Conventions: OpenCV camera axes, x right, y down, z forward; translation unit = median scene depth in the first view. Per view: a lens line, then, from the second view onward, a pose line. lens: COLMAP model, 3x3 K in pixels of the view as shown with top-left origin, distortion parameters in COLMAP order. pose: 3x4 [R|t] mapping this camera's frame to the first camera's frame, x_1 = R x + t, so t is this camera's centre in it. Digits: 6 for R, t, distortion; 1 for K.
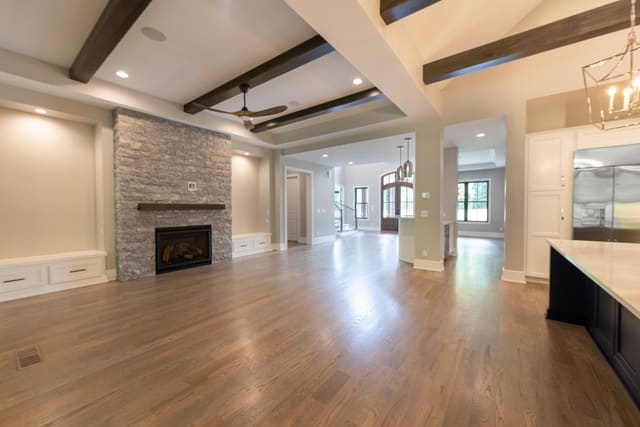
lens RADIAL K [[249.8, 0, 321.3], [0, 249.8, 213.0], [0, 0, 1]] dist [-0.001092, -0.000610]
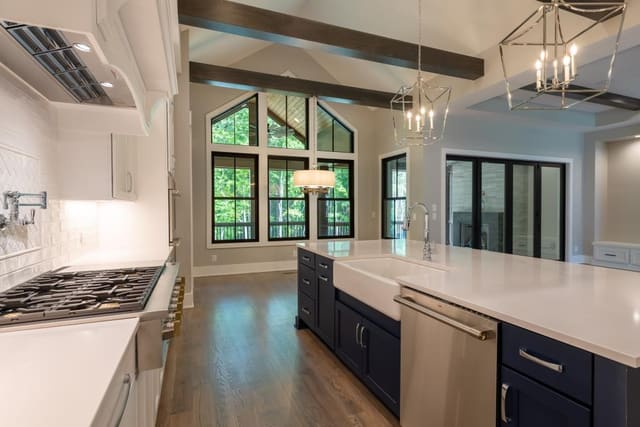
lens RADIAL K [[330.1, 0, 320.0], [0, 330.1, 213.5], [0, 0, 1]] dist [-0.002193, -0.000691]
pose [[-0.526373, 0.017210, -0.850080, 0.981489], [-0.014688, 0.999462, 0.029329, -0.013326], [0.850127, 0.027924, -0.525837, 0.363436]]
